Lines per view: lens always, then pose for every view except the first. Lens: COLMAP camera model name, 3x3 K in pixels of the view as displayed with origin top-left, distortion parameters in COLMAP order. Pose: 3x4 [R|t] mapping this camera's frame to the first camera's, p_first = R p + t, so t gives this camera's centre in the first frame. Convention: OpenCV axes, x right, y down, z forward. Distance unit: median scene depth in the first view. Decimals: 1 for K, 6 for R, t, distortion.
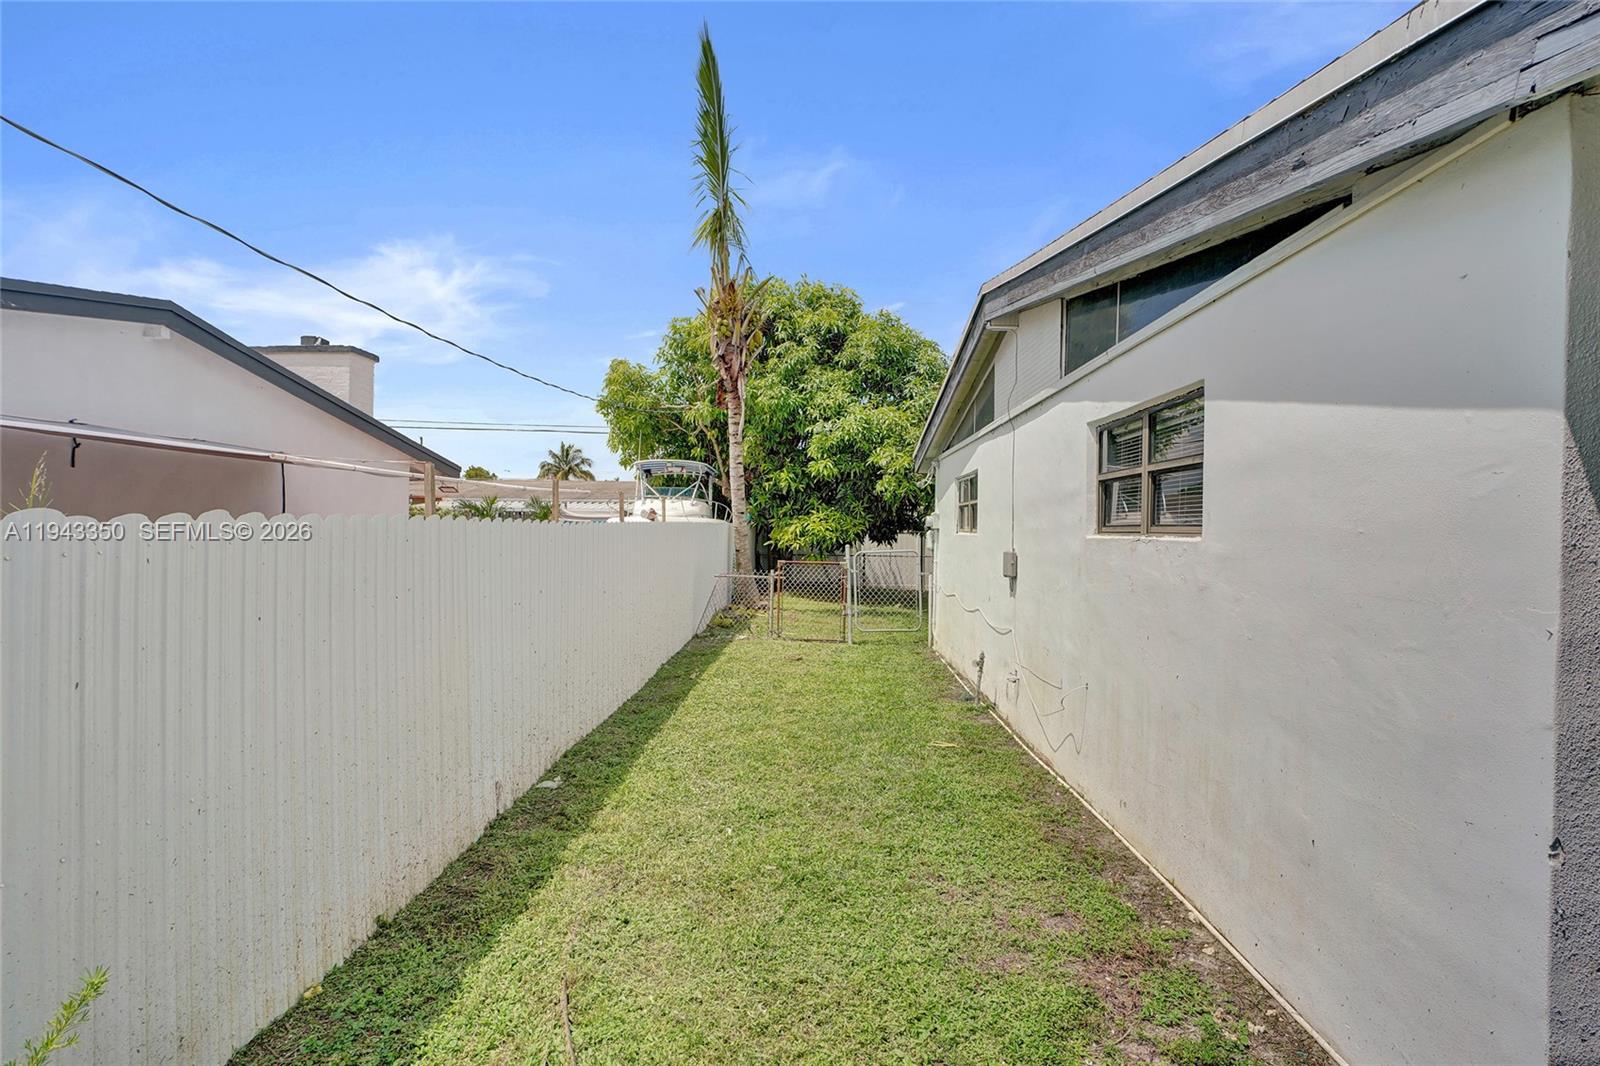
lens RADIAL K [[728.5, 0, 802.8], [0, 728.5, 523.4], [0, 0, 1]] dist [-0.001838, 0.000480]
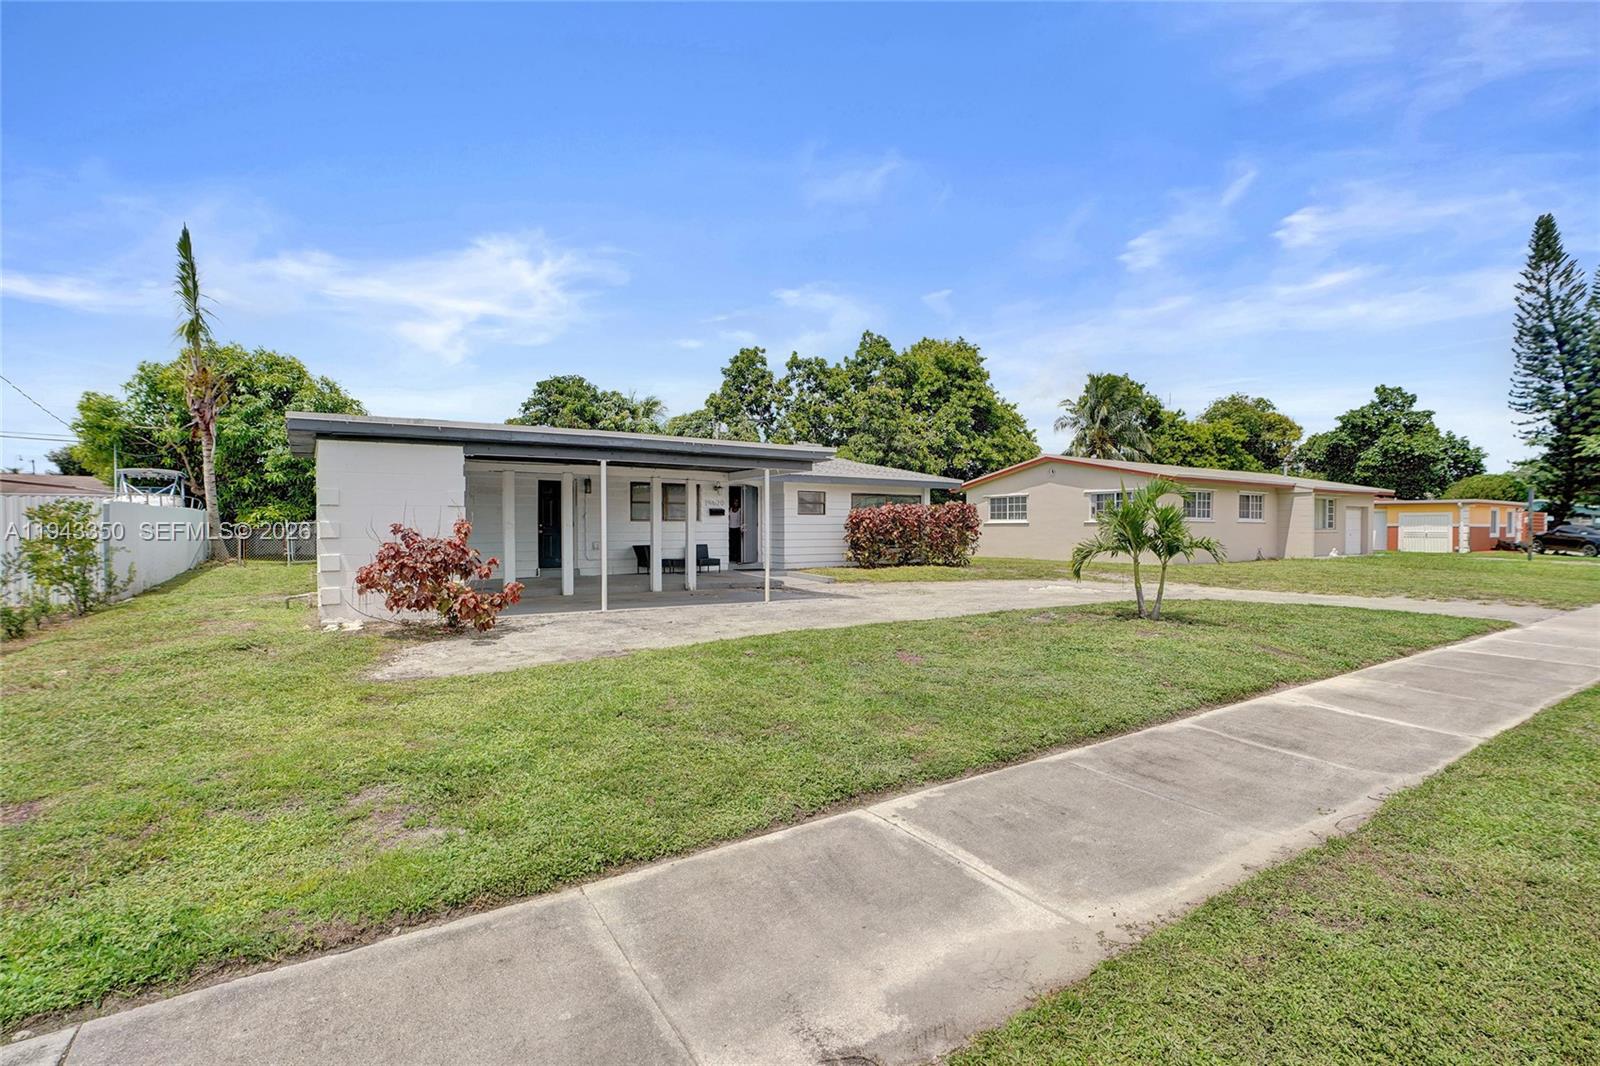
lens RADIAL K [[728.5, 0, 802.8], [0, 728.5, 523.4], [0, 0, 1]] dist [-0.001838, 0.000480]
pose [[0.810343, -0.015218, 0.585759, 0.025706], [0.008395, 0.999862, 0.014362, 0.012853], [-0.585896, -0.006721, 0.810358, -0.948271]]
